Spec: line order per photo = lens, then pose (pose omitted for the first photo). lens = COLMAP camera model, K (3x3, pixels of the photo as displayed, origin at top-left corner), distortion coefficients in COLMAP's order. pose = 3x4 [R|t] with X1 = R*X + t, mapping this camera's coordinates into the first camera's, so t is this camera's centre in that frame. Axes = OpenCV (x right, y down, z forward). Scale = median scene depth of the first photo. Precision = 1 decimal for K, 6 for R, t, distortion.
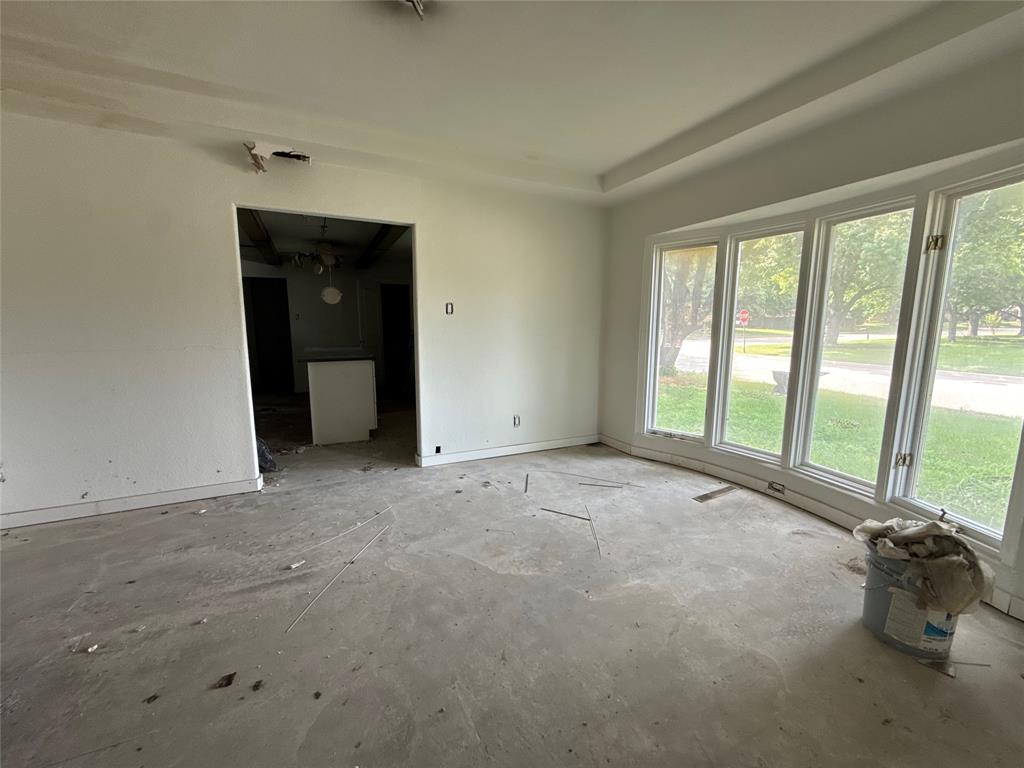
lens RADIAL K [[409.8, 0, 510.3], [0, 409.8, 386.1], [0, 0, 1]] dist [0.000371, 0.000060]
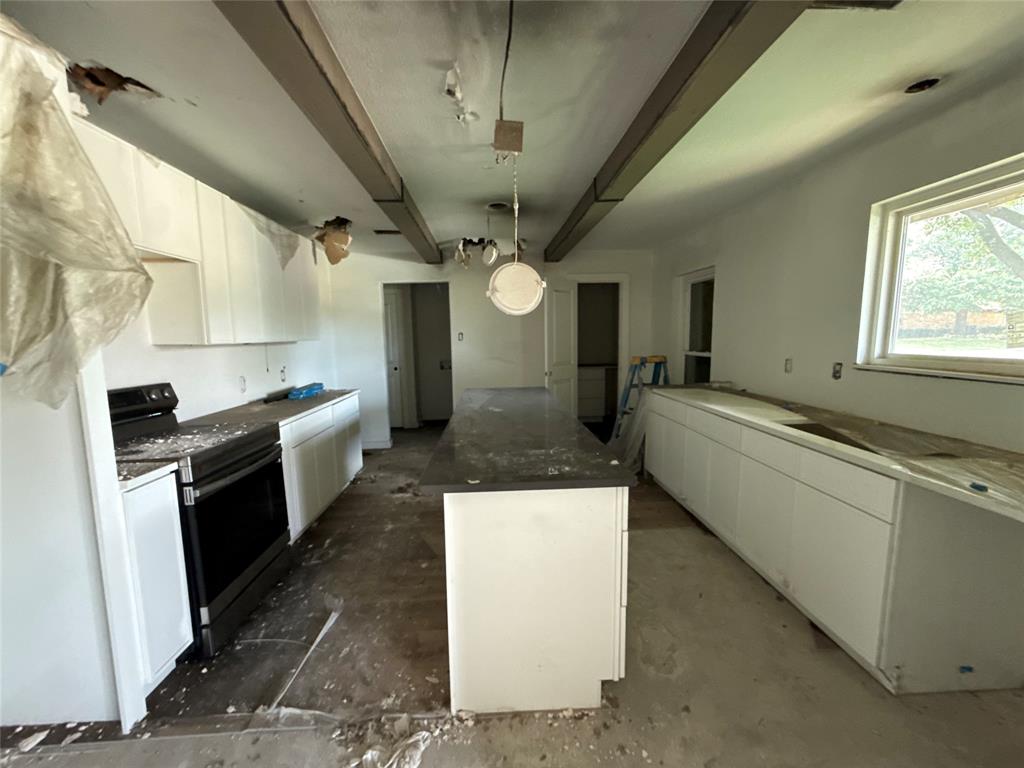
lens RADIAL K [[409.8, 0, 510.3], [0, 409.8, 386.1], [0, 0, 1]] dist [0.000371, 0.000060]
pose [[0.925064, 0.029562, -0.378659, -0.364652], [-0.038632, 0.999119, -0.016377, -0.159877], [0.377842, 0.029778, 0.925391, 0.808616]]
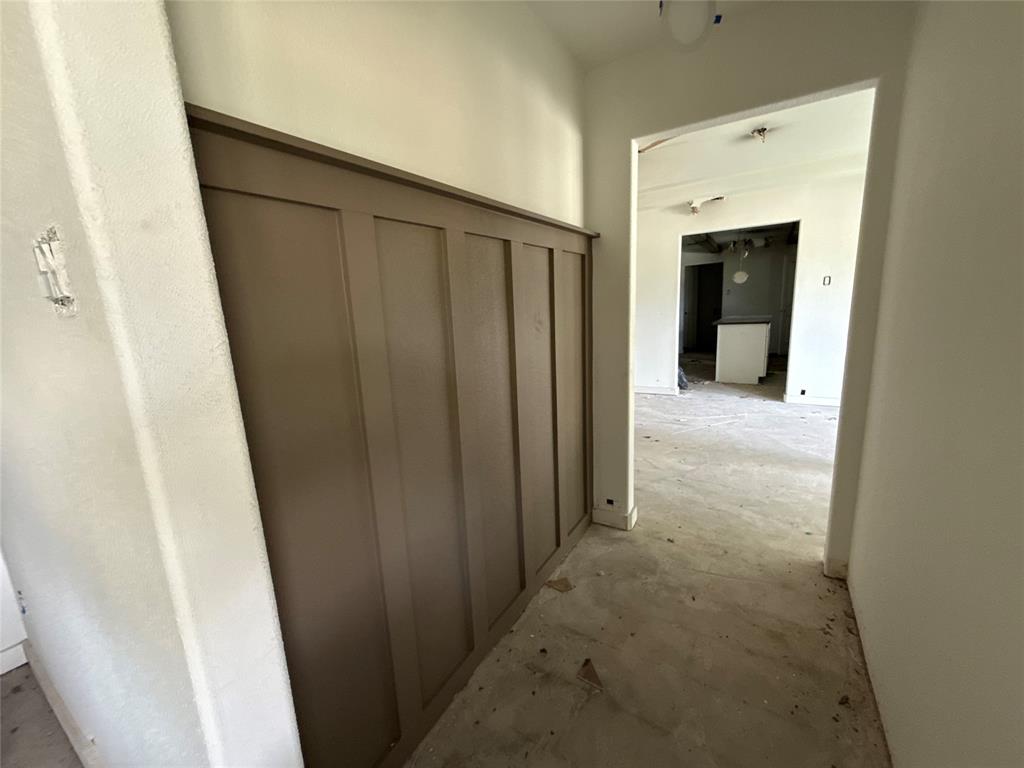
lens RADIAL K [[409.8, 0, 510.3], [0, 409.8, 386.1], [0, 0, 1]] dist [0.000371, 0.000060]
pose [[0.539784, 0.127360, -0.832113, 0.409598], [-0.073307, 0.991845, 0.104254, 0.070947], [0.838605, 0.004724, 0.544719, -0.492523]]
